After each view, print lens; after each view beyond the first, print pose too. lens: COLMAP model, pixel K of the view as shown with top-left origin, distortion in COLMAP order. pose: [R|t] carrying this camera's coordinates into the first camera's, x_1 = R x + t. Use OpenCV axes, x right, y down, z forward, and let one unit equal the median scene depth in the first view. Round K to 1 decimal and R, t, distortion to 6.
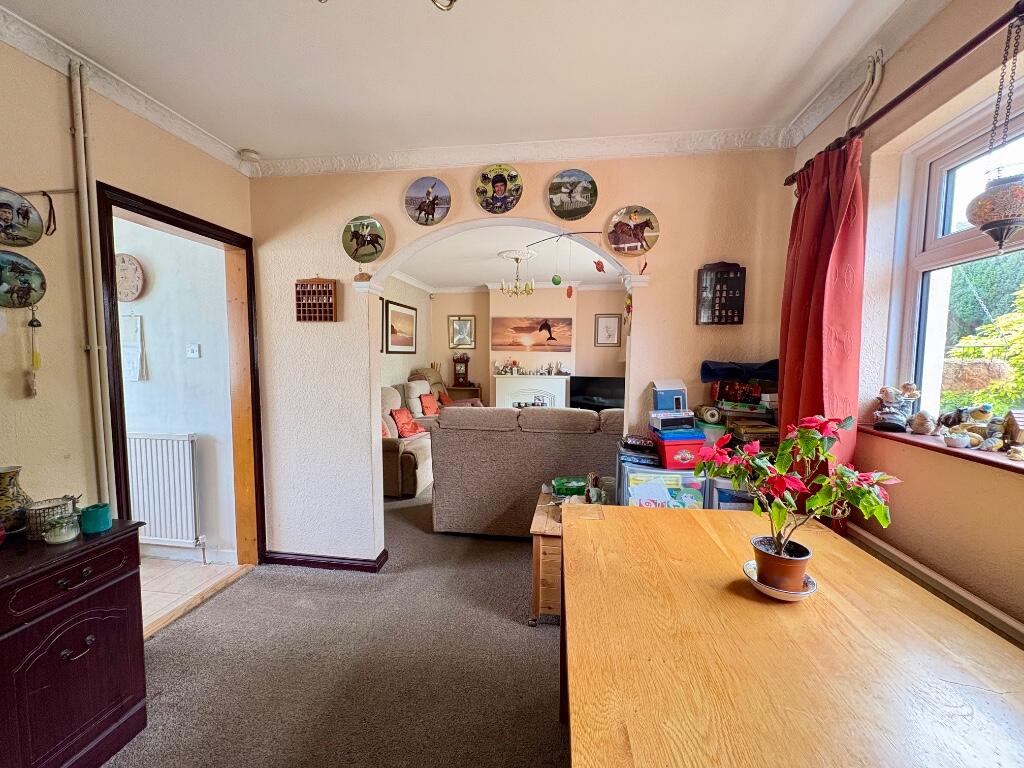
lens RADIAL K [[404.4, 0, 512.7], [0, 404.4, 384.7], [0, 0, 1]] dist [0.016301, 0.000283]
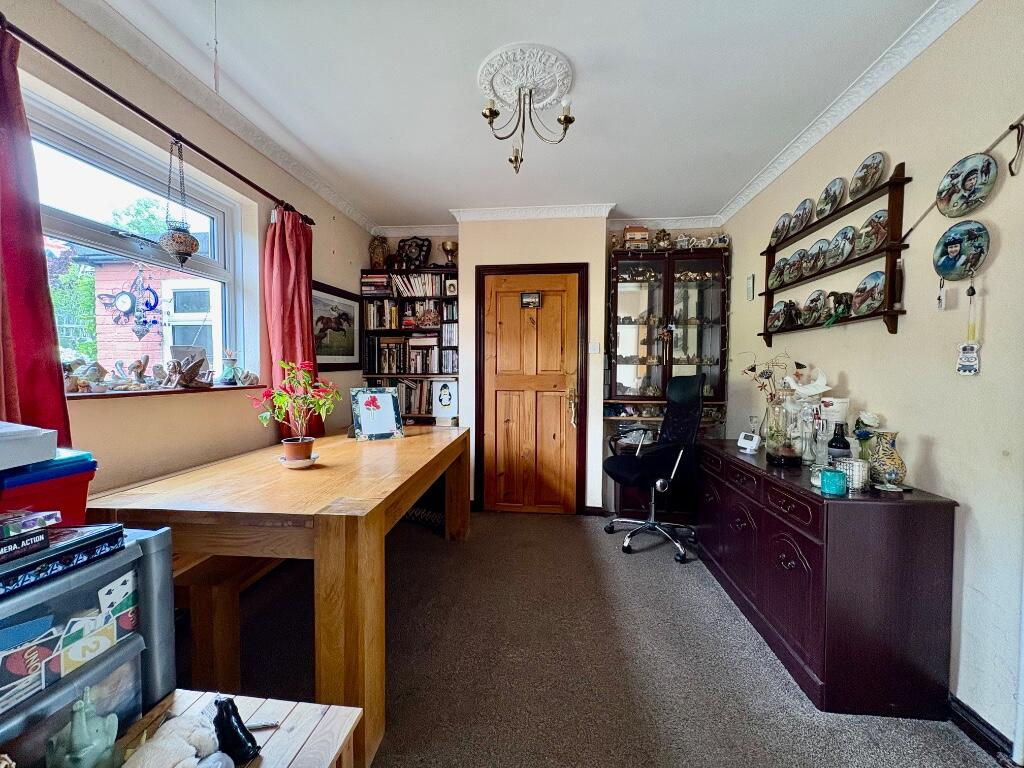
lens RADIAL K [[404.4, 0, 509.9], [0, 404.4, 384.6], [0, 0, 1]] dist [0.016301, 0.000283]
pose [[-0.998790, -0.005633, -0.048854, -0.099632], [-0.010855, 0.994169, 0.107281, -0.031654], [0.047965, 0.107681, -0.993028, 1.872714]]
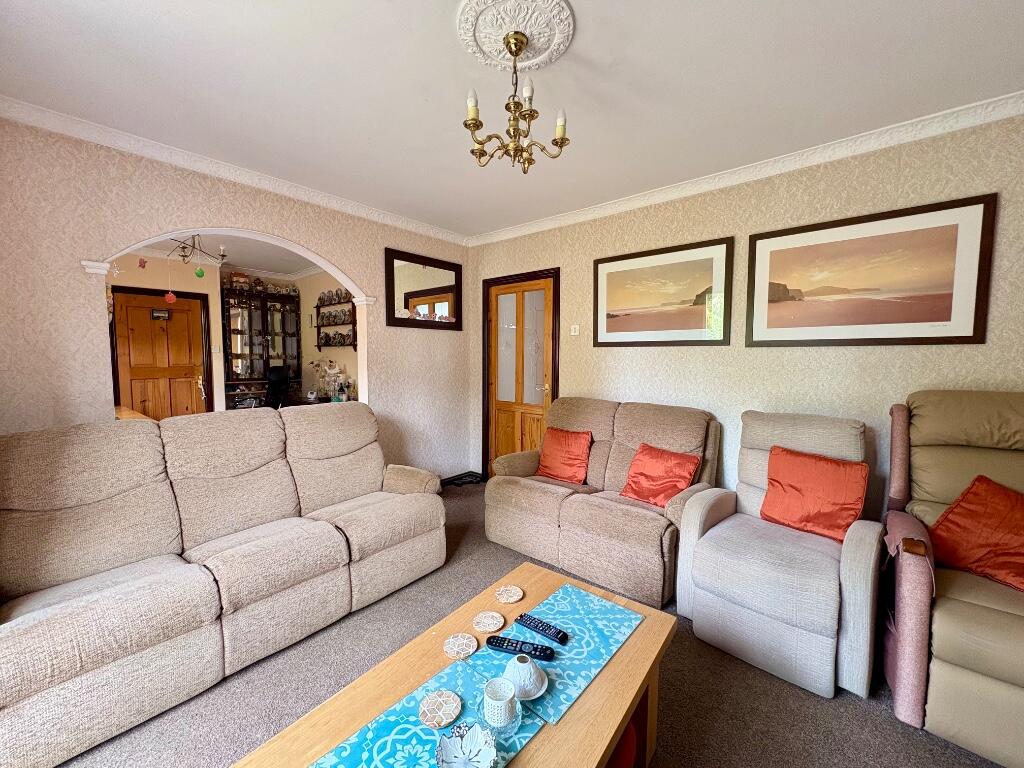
lens RADIAL K [[404.4, 0, 511.0], [0, 404.4, 382.1], [0, 0, 1]] dist [0.016301, 0.000283]
pose [[-0.530035, 0.047041, -0.846670, 0.939512], [-0.066733, 0.993050, 0.096950, -0.220777], [0.845346, 0.107887, -0.523212, 3.631958]]
